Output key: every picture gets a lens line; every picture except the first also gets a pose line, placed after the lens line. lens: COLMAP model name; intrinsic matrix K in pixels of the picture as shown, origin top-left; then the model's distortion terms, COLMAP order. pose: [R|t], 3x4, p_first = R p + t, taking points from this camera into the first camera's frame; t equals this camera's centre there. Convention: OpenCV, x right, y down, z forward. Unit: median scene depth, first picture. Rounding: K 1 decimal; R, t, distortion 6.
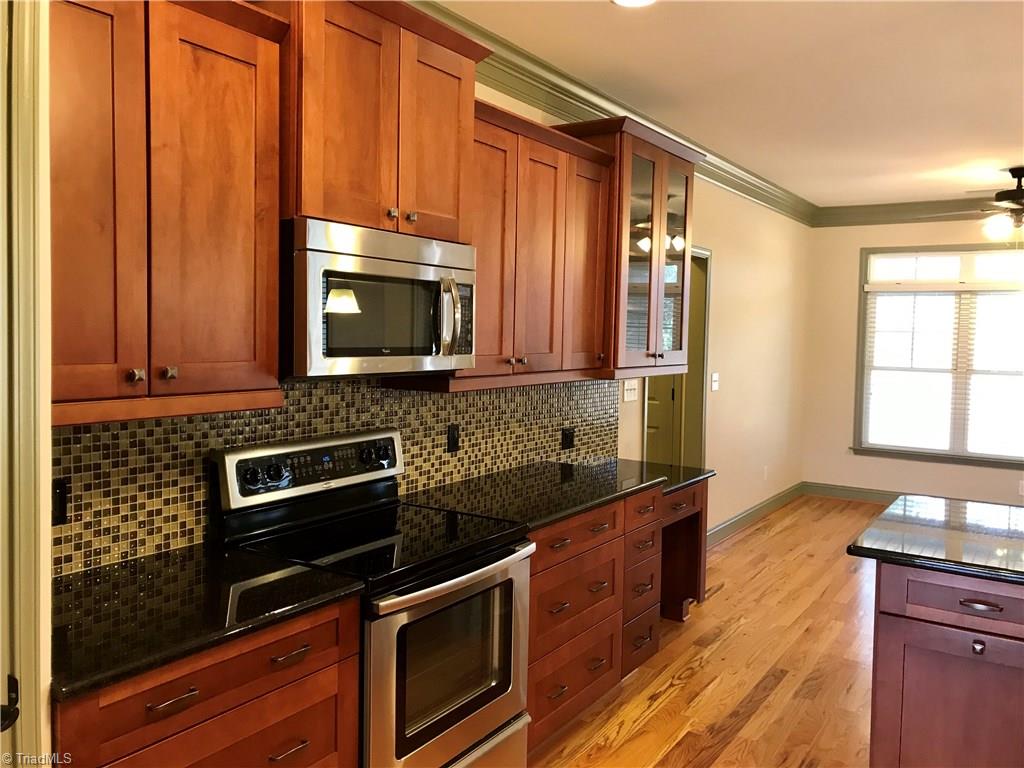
lens RADIAL K [[845.0, 0, 510.1], [0, 845.0, 369.7], [0, 0, 1]] dist [0.028622, 0.002803]
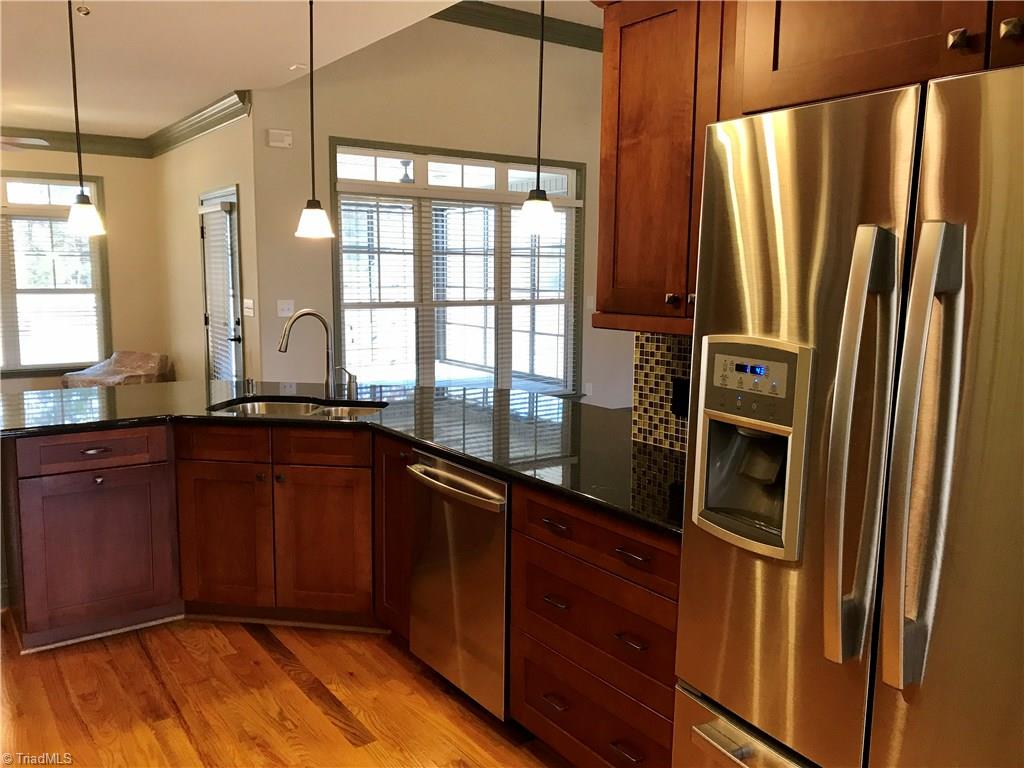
lens RADIAL K [[845.0, 0, 510.1], [0, 845.0, 369.7], [0, 0, 1]] dist [0.028622, 0.002803]
pose [[0.367030, -0.129121, 0.921204, -0.283571], [0.046421, 0.991628, 0.120497, 0.008117], [-0.929050, -0.001462, 0.369951, -0.078333]]
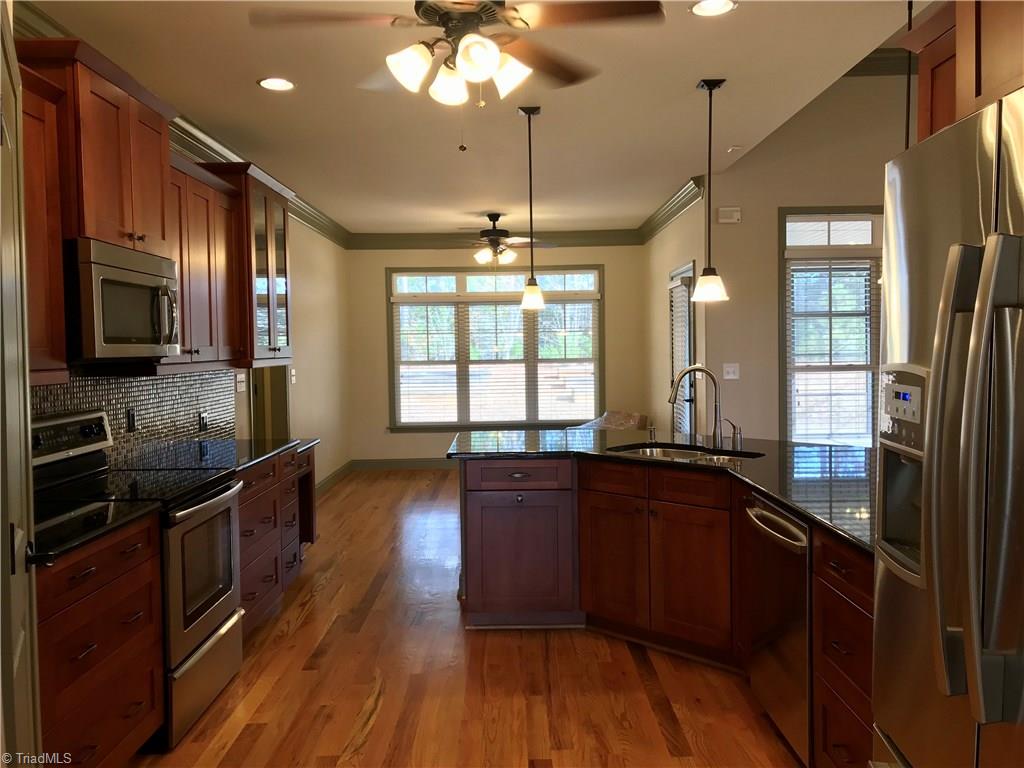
lens RADIAL K [[838.1, 0, 513.7], [0, 838.1, 376.3], [0, 0, 1]] dist [0.105436, -0.168651]
pose [[0.832417, -0.054004, 0.551512, -0.249125], [0.059838, 0.998180, 0.007427, 0.038278], [-0.550910, 0.026819, 0.834134, -0.271683]]
